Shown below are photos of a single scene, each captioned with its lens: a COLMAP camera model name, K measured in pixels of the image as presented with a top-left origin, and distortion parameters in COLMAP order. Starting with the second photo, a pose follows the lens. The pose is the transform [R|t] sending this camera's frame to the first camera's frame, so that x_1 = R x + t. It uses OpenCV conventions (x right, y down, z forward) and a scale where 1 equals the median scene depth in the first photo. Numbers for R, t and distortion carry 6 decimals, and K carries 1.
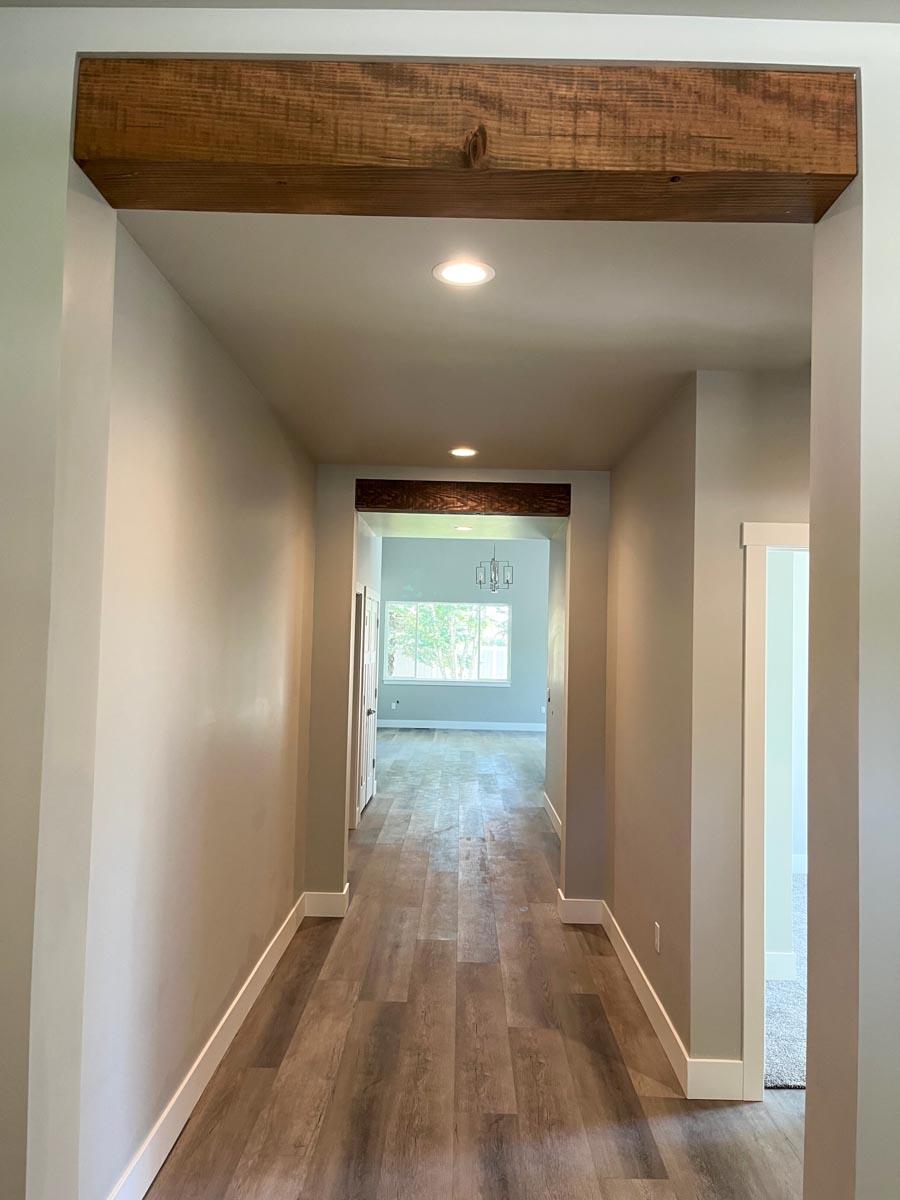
lens RADIAL K [[913.3, 0, 450.0], [0, 913.3, 600.0], [0, 0, 1]] dist [0.049861, -0.046816]
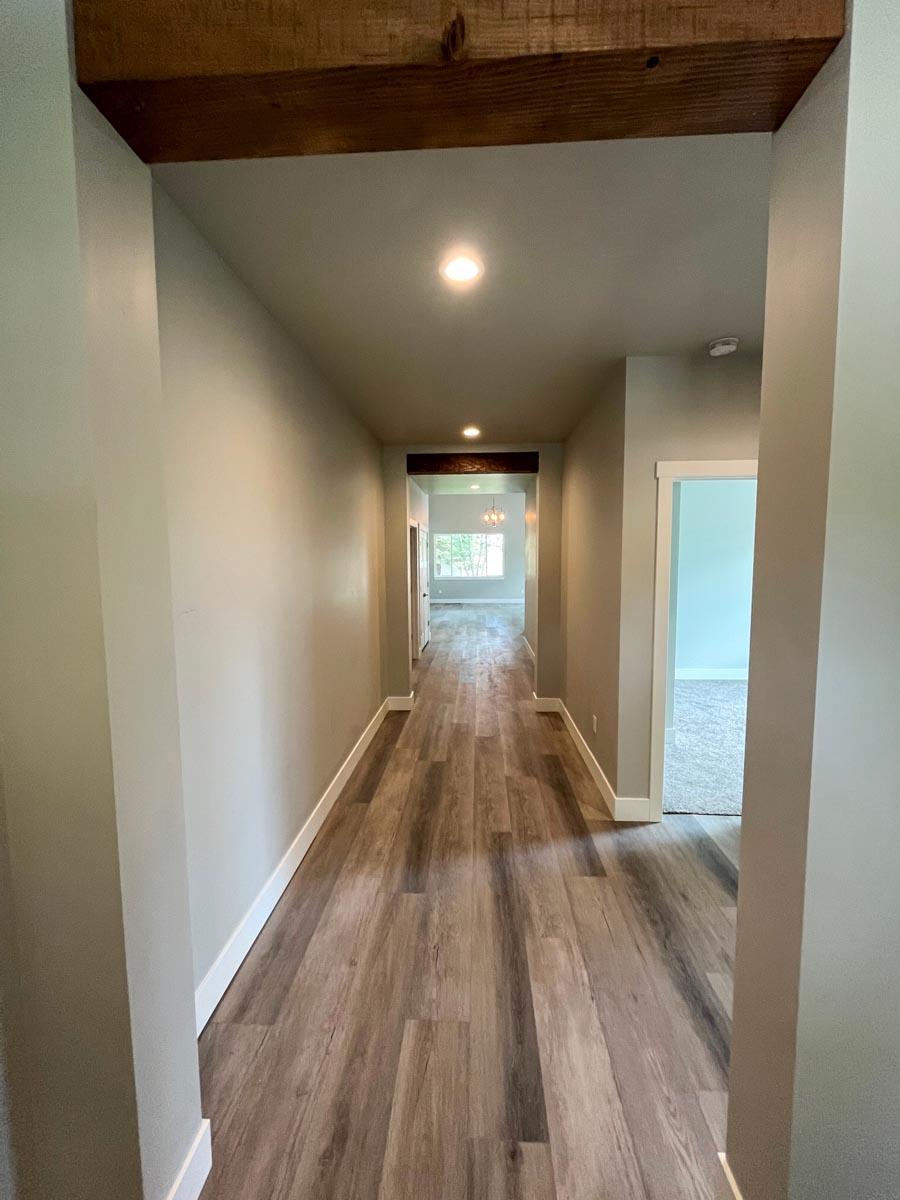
lens RADIAL K [[483.3, 0, 450.0], [0, 483.3, 600.0], [0, 0, 1]] dist [-0.000964, -0.000434]
pose [[0.998491, -0.027910, -0.047286, 0.012464], [0.033977, 0.990561, 0.132797, 0.020612], [0.043134, -0.134203, 0.990015, 0.158377]]
